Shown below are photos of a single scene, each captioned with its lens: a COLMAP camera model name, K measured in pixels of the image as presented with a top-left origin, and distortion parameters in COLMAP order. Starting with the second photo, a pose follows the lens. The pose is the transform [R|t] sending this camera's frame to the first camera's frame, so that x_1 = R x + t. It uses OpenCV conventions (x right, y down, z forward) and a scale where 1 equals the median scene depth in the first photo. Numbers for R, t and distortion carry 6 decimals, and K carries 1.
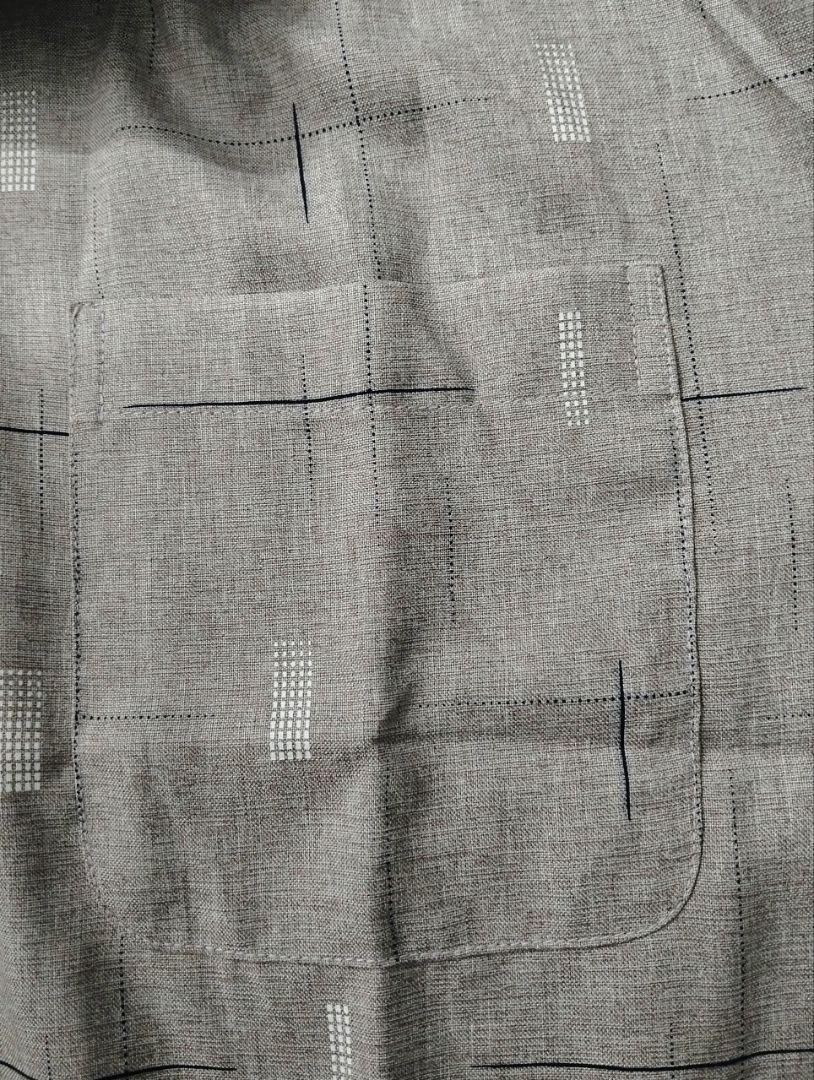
lens RADIAL K [[825.4, 0, 405.1], [0, 825.4, 549.1], [0, 0, 1]] dist [0.004603, -0.070971]
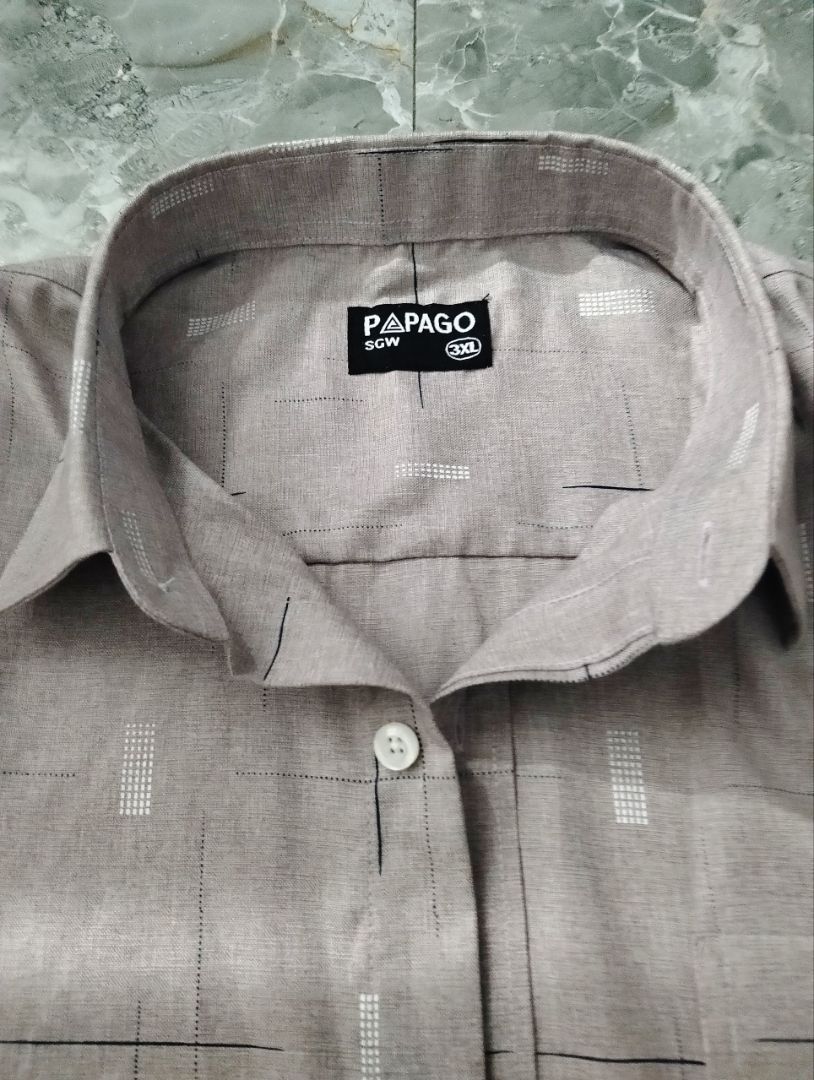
lens RADIAL K [[825.4, 0, 411.9], [0, 825.4, 545.1], [0, 0, 1]] dist [0.004603, -0.070971]
pose [[0.998495, 0.047864, 0.026761, -0.887863], [-0.039062, 0.963319, -0.265502, -0.523566], [-0.038488, 0.264057, 0.963739, -0.259922]]
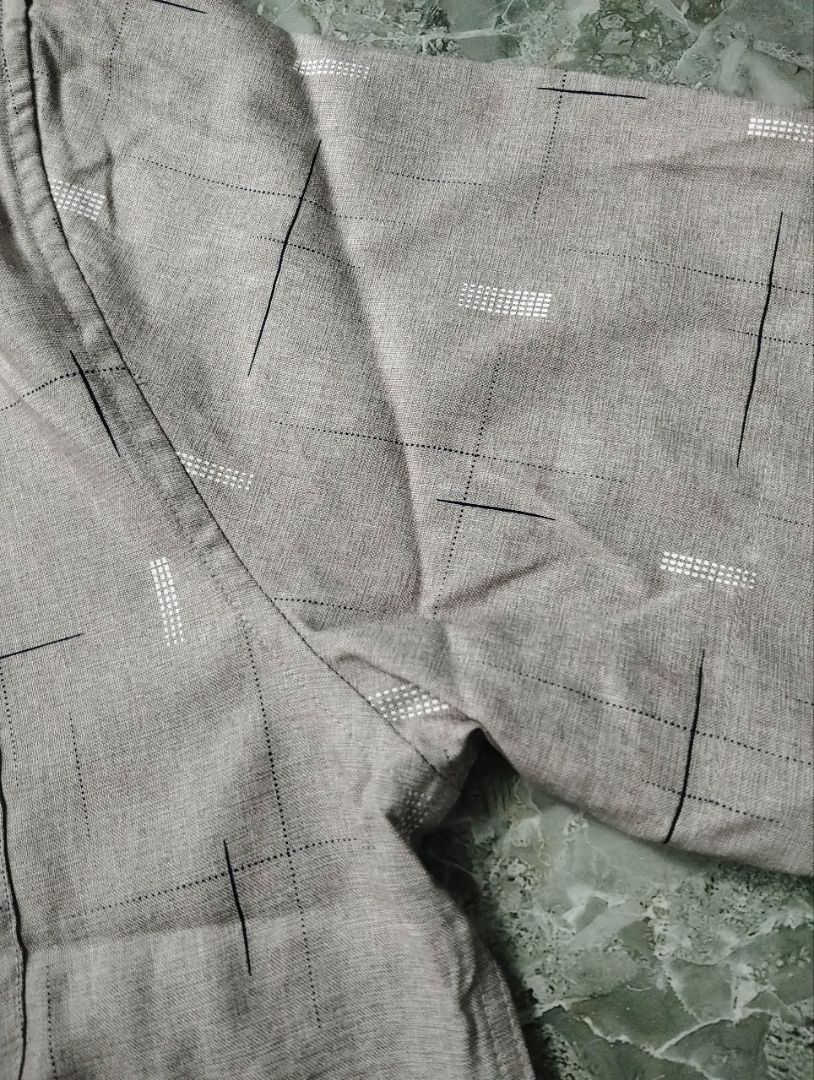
lens RADIAL K [[825.4, 0, 415.3], [0, 825.4, 540.3], [0, 0, 1]] dist [0.004603, -0.070971]
pose [[0.980215, -0.184261, 0.072295, 0.885210], [0.191766, 0.974532, -0.116243, -0.090143], [-0.049034, 0.127807, 0.990586, -0.263170]]
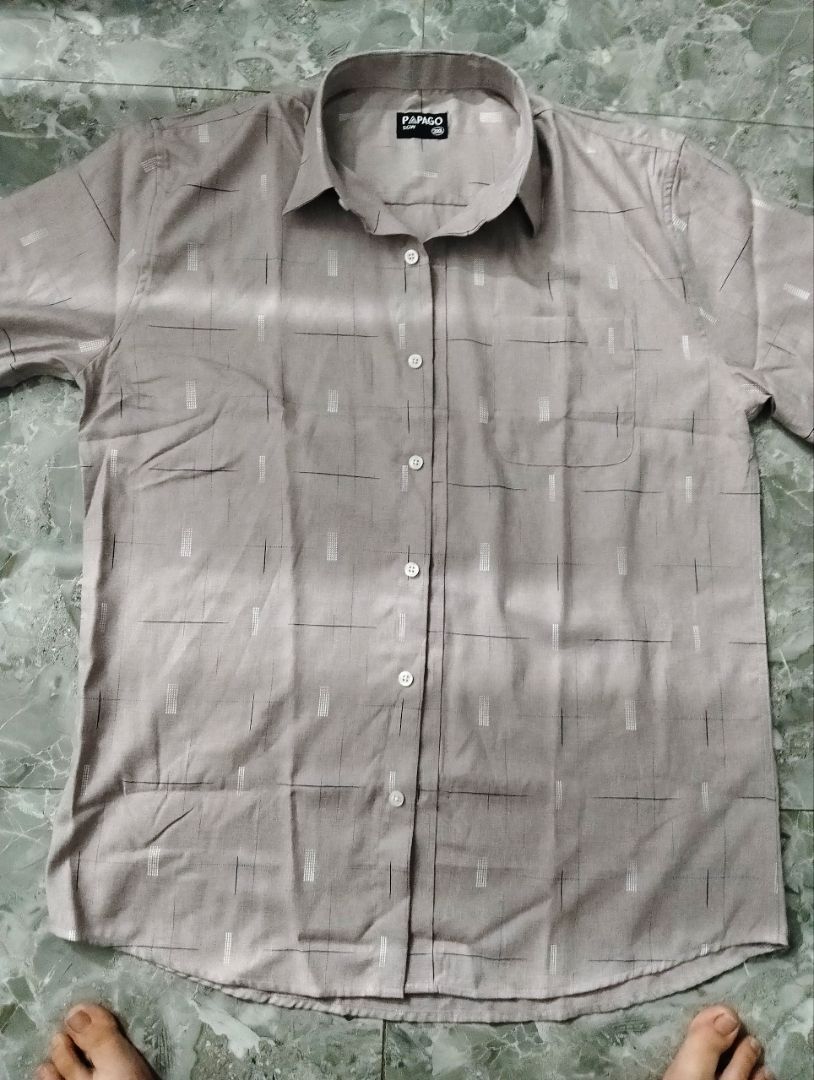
lens RADIAL K [[825.4, 0, 407.2], [0, 825.4, 542.7], [0, 0, 1]] dist [0.004603, -0.070971]
pose [[0.993436, 0.076336, 0.085194, -1.134845], [-0.073895, 0.996770, -0.031453, 1.041052], [-0.087320, 0.024951, 0.995868, -3.165568]]
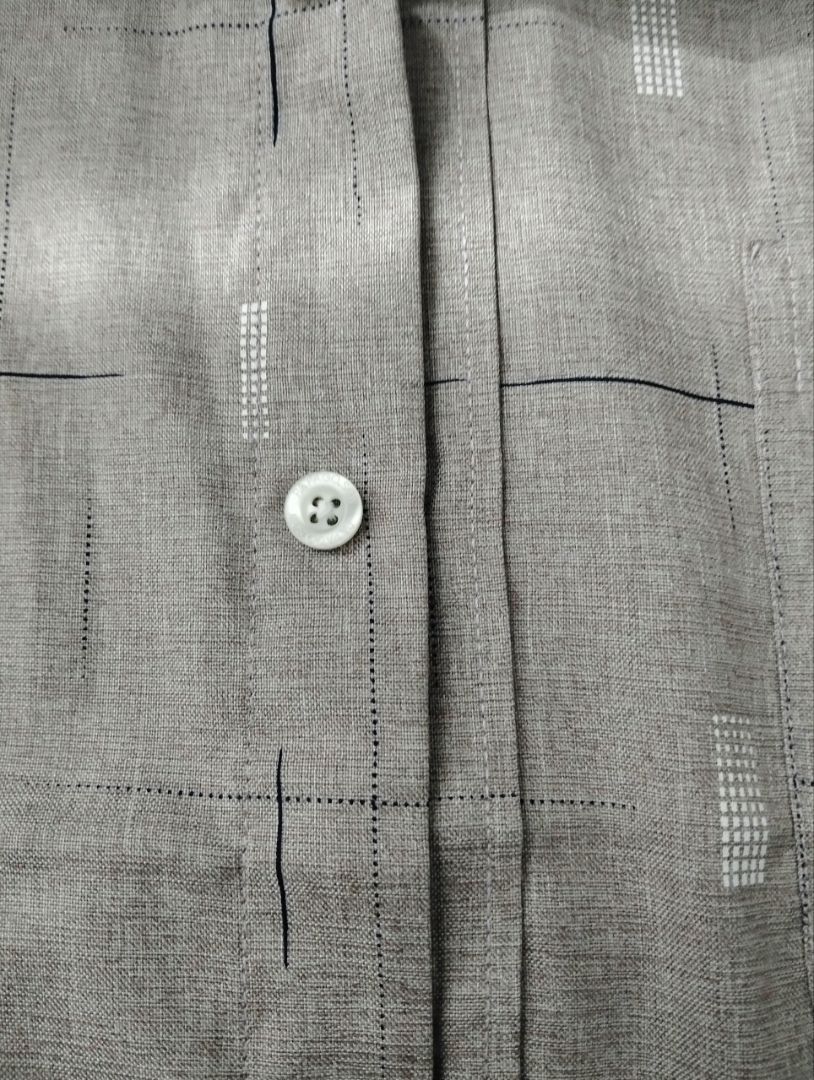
lens RADIAL K [[825.4, 0, 406.7], [0, 825.4, 542.6], [0, 0, 1]] dist [0.004603, -0.070971]
pose [[0.997163, 0.056176, 0.050095, -0.768936], [-0.053796, 0.997414, -0.047666, 0.041479], [-0.052643, 0.044836, 0.997606, 0.263140]]
